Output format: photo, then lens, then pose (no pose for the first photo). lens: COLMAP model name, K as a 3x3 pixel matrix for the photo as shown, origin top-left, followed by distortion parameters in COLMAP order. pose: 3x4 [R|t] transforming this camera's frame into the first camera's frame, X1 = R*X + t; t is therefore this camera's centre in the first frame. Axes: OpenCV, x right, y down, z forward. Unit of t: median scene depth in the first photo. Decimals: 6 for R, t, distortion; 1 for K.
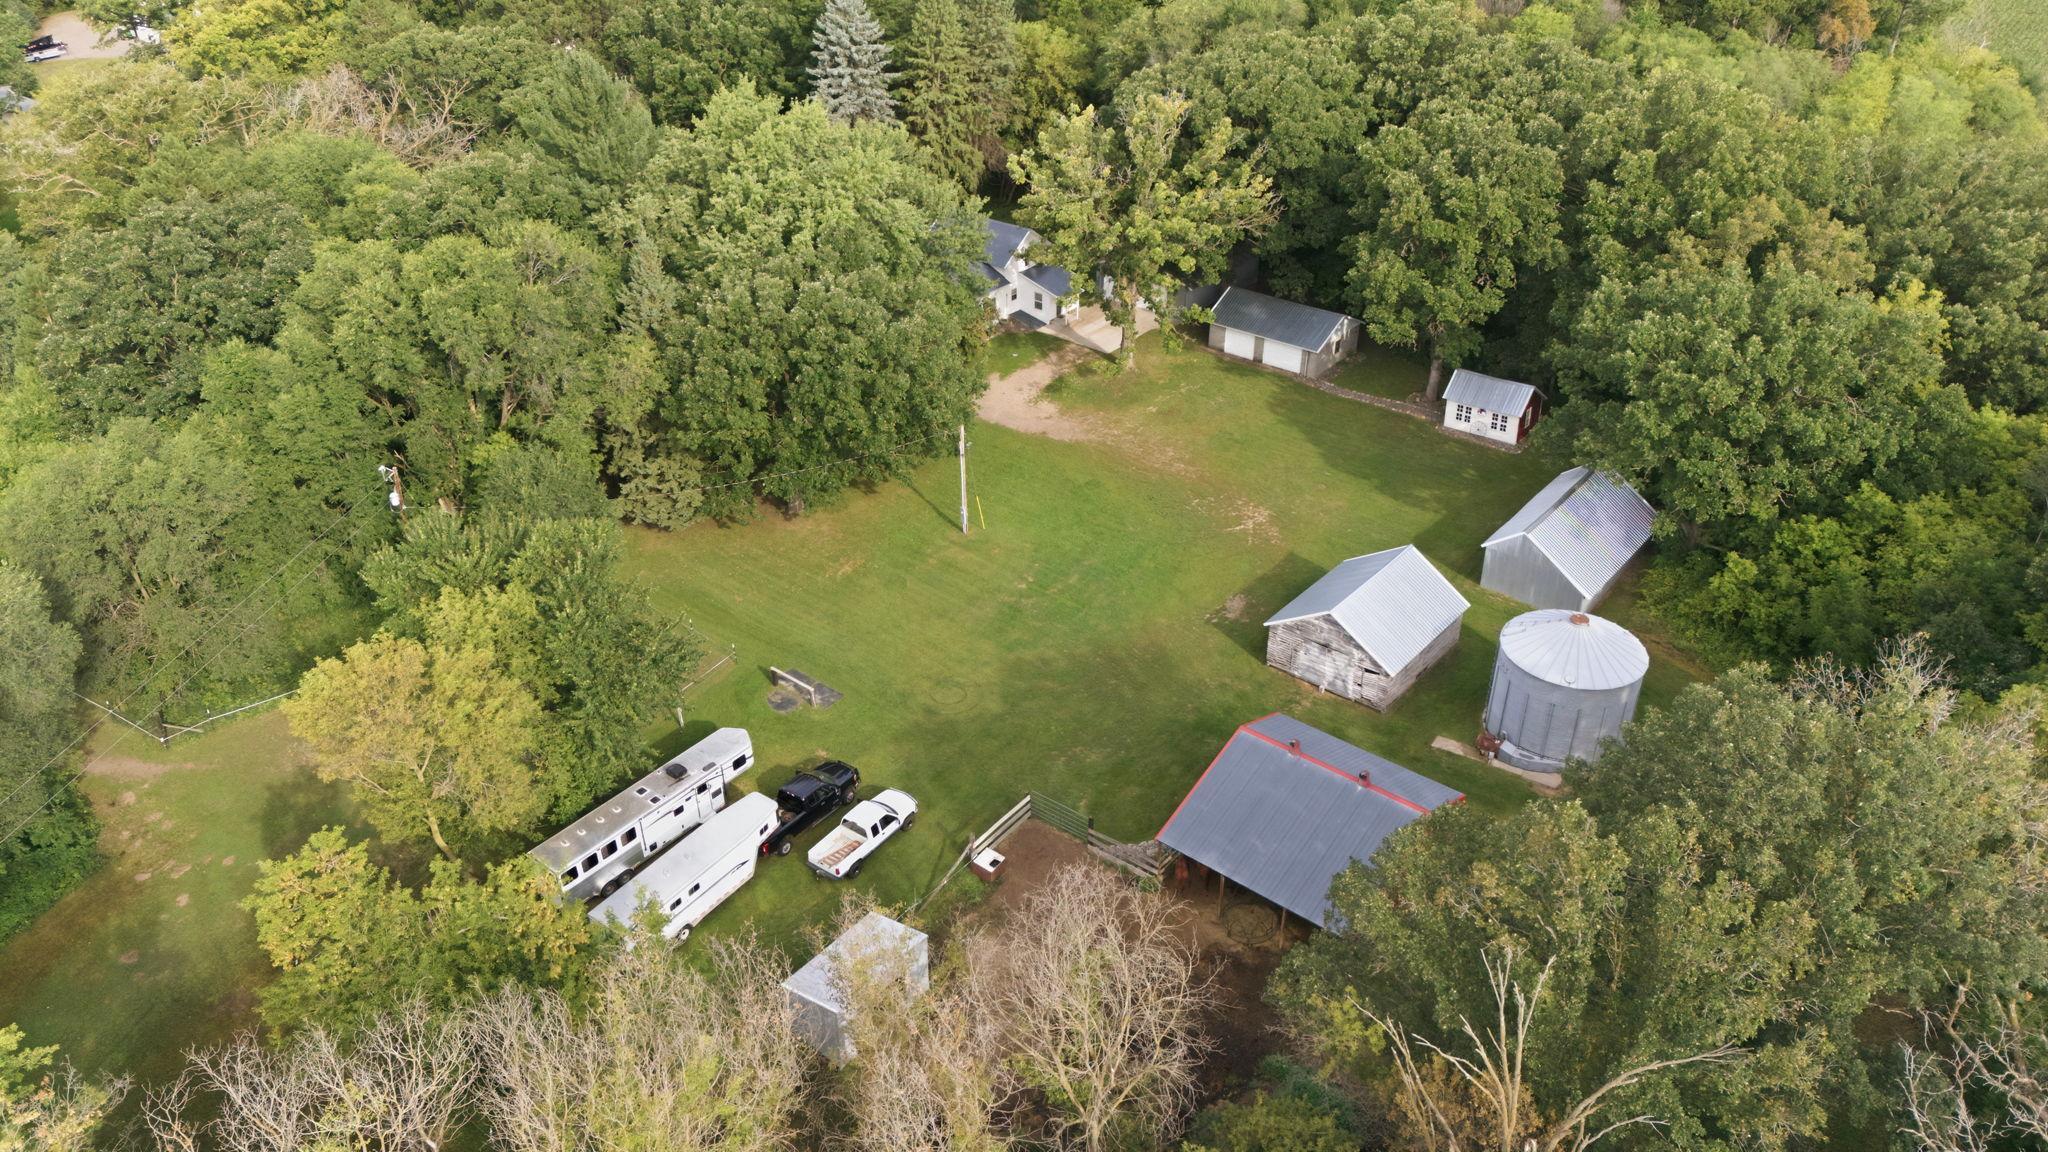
lens RADIAL K [[1555.3, 0, 1024.0], [0, 1555.3, 576.0], [0, 0, 1]] dist [0.161865, -0.288994]
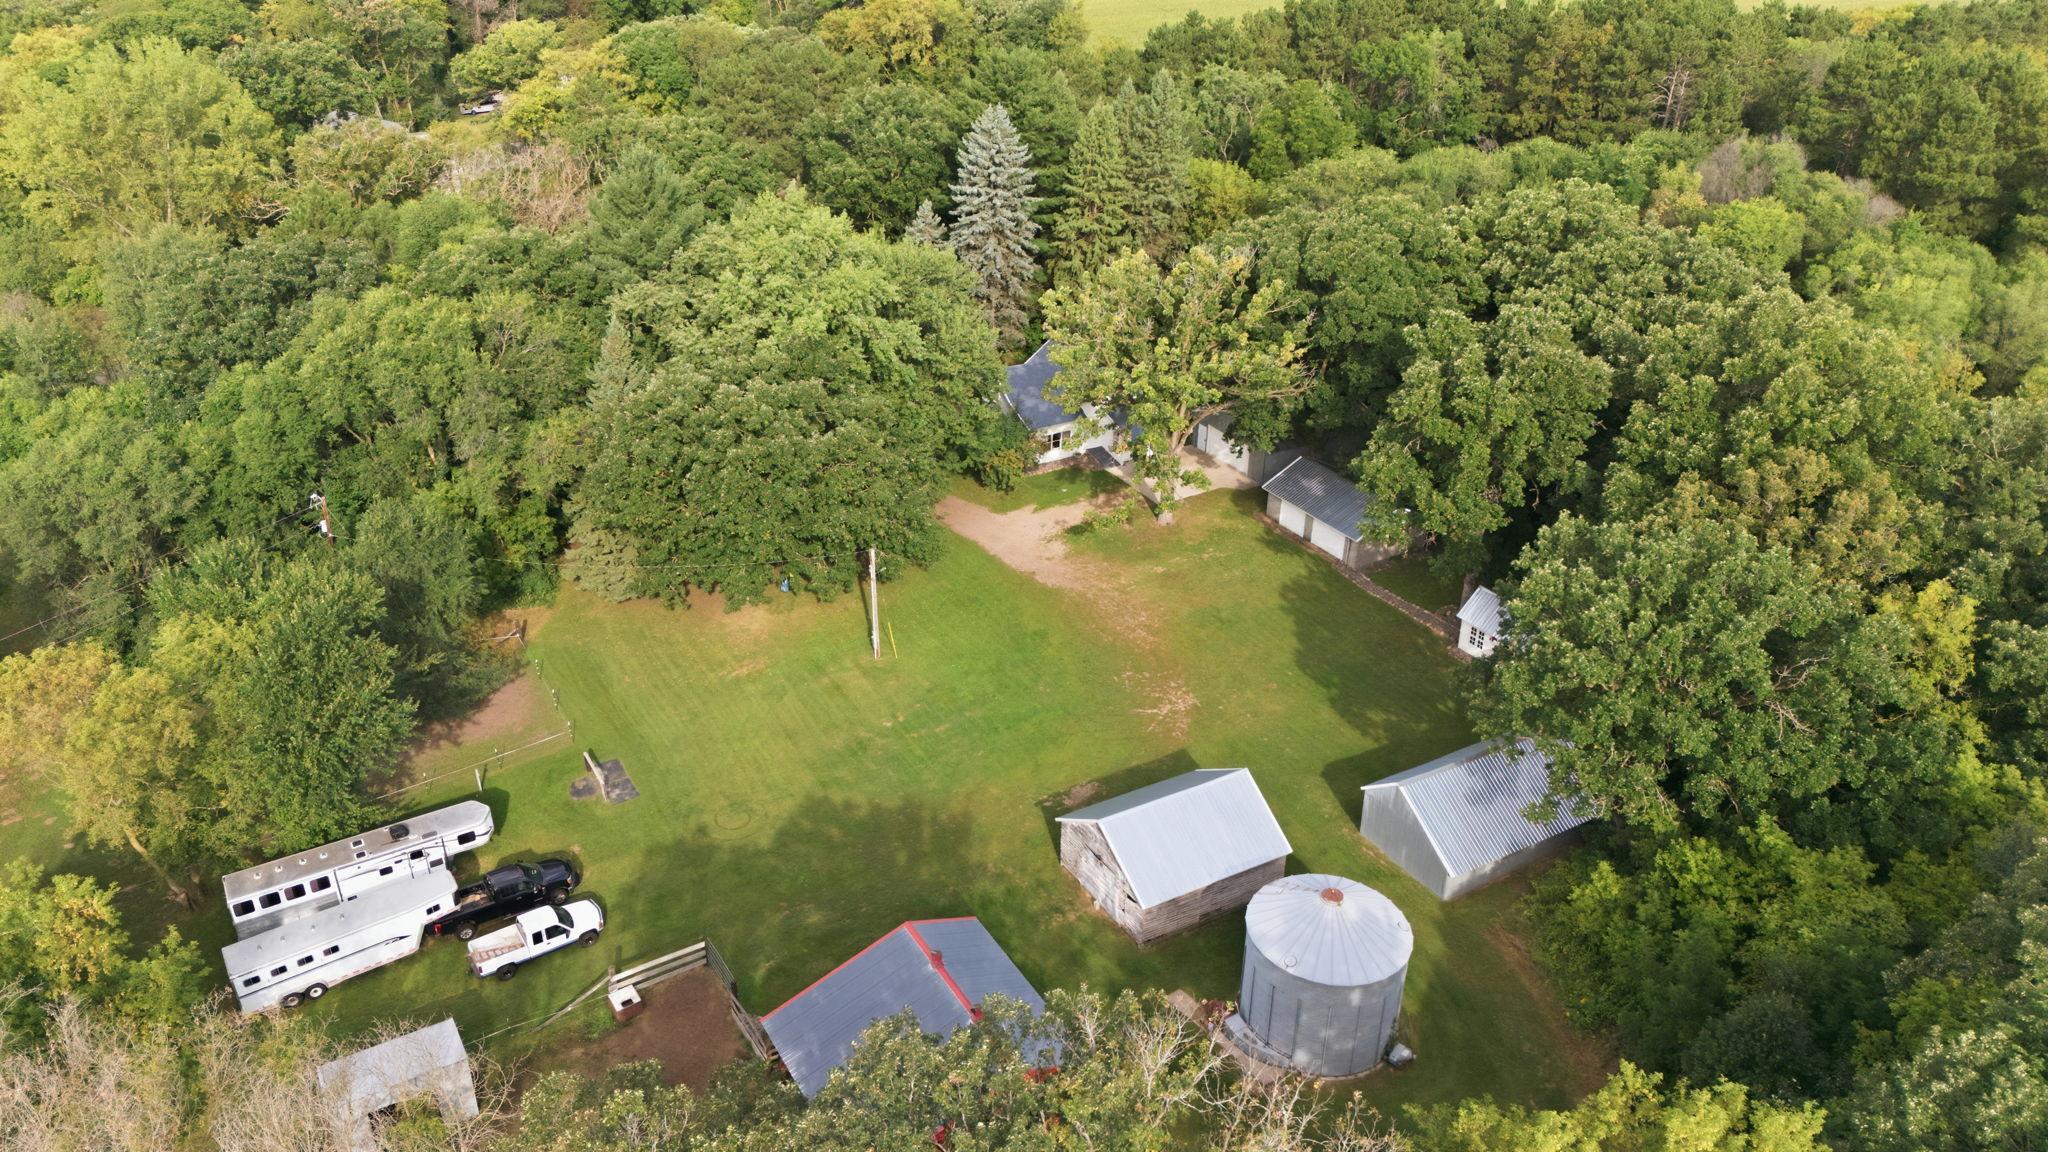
lens RADIAL K [[1555.3, 0, 1024.0], [0, 1555.3, 576.0], [0, 0, 1]] dist [0.161865, -0.288994]
pose [[0.936175, 0.177866, -0.303215, 0.332640], [-0.197418, 0.979700, -0.034834, -0.062253], [0.290864, 0.092471, 0.952285, 0.095874]]
